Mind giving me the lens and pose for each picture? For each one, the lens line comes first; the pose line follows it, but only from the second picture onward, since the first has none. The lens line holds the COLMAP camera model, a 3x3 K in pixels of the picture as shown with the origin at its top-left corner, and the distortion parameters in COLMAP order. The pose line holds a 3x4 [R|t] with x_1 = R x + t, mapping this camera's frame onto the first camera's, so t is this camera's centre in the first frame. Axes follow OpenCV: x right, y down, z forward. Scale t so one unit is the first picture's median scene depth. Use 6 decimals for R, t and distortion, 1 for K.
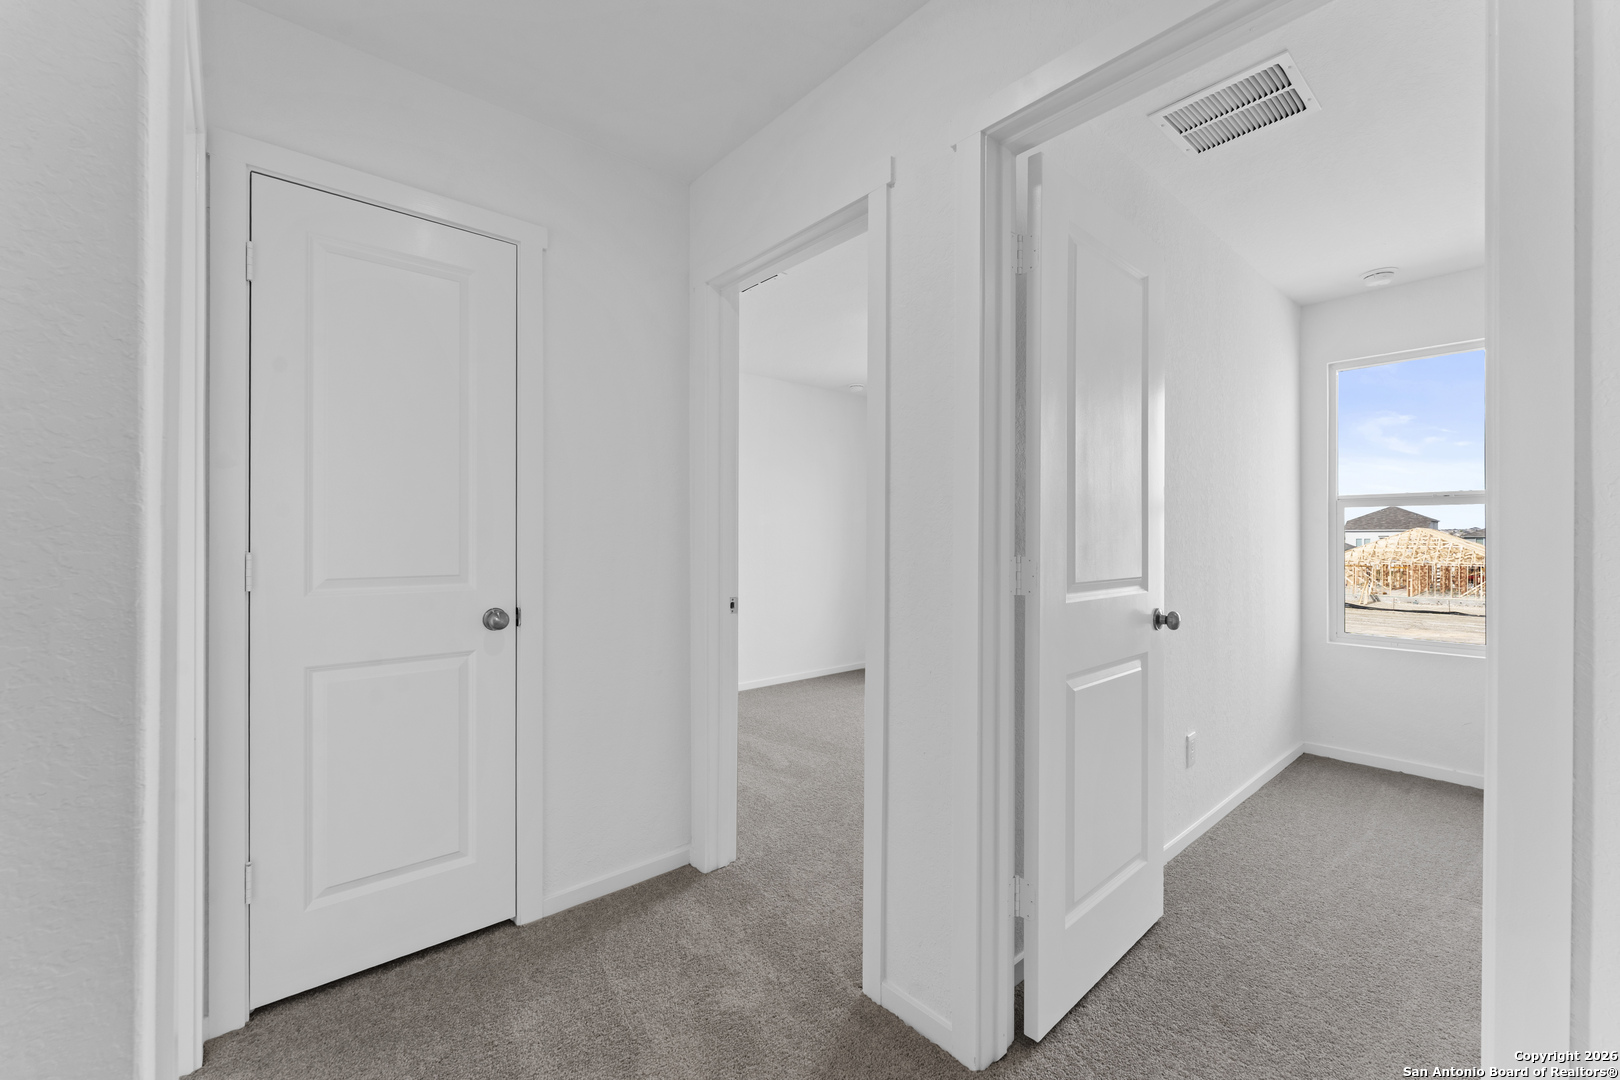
lens RADIAL K [[656.9, 0, 808.7], [0, 656.9, 541.7], [0, 0, 1]] dist [-0.001119, -0.000190]
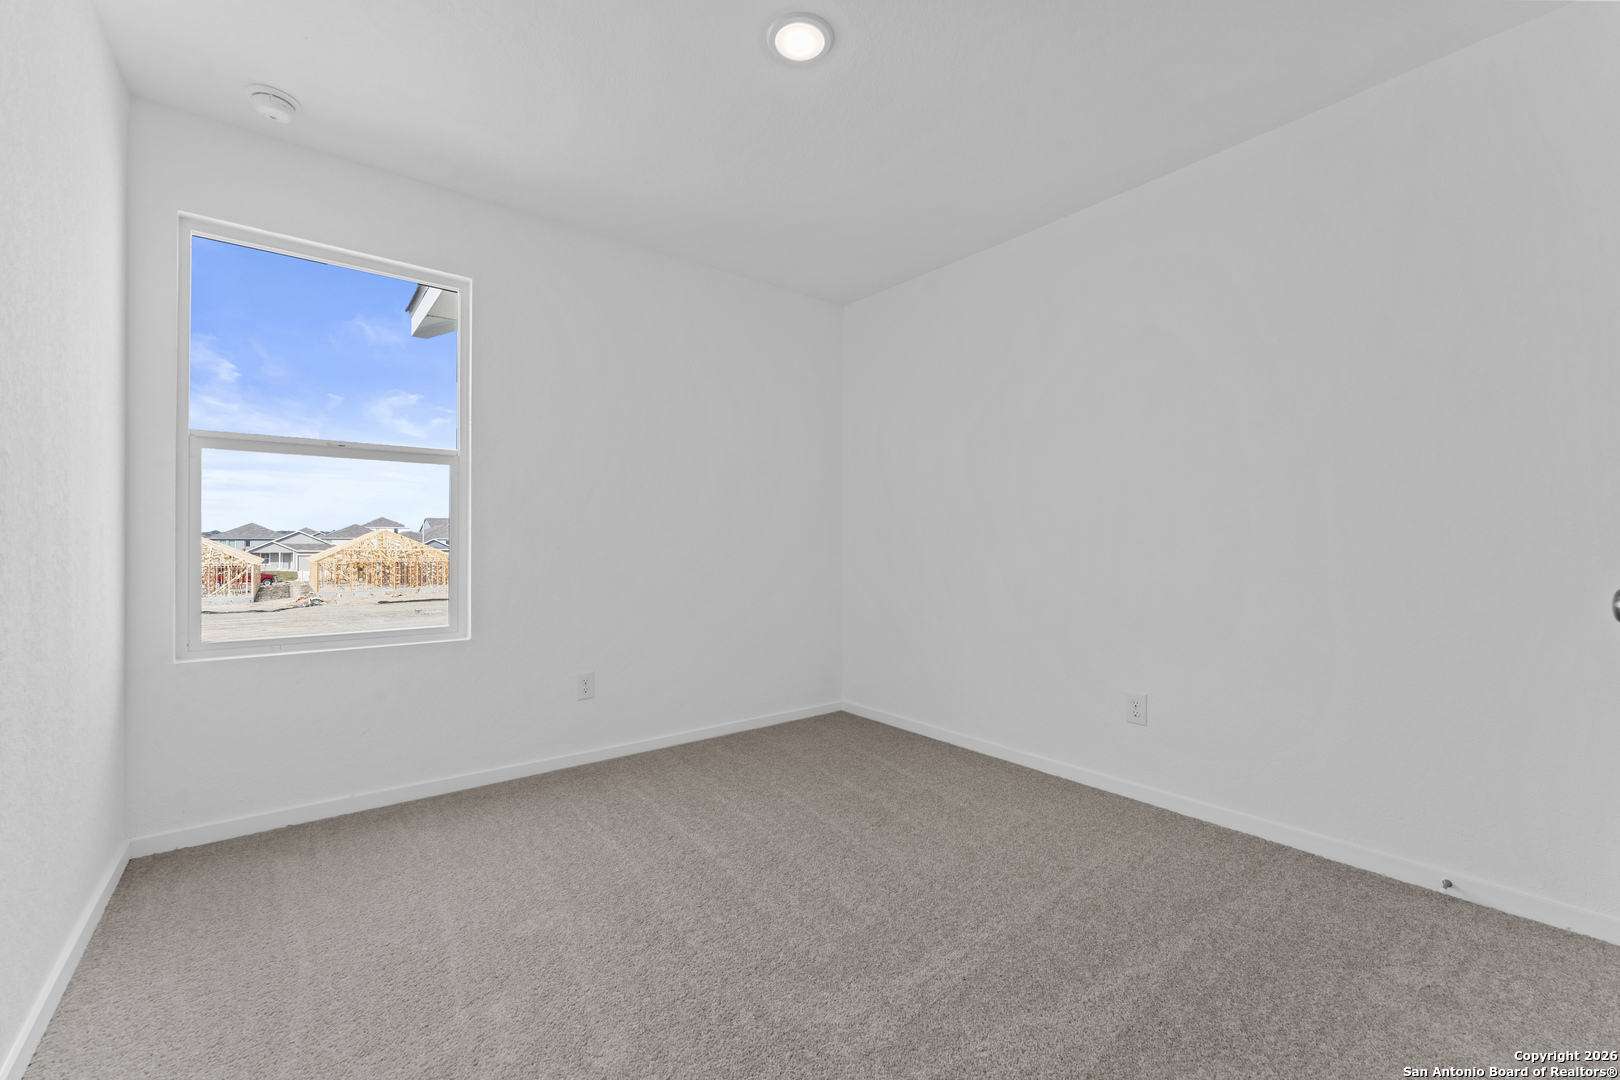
lens RADIAL K [[656.9, 0, 816.9], [0, 656.9, 542.8], [0, 0, 1]] dist [-0.001119, -0.000190]
pose [[0.039334, 0.003362, 0.999220, 0.211442], [-0.003141, 0.999990, -0.003241, 0.044264], [-0.999221, -0.003011, 0.039344, 0.398714]]
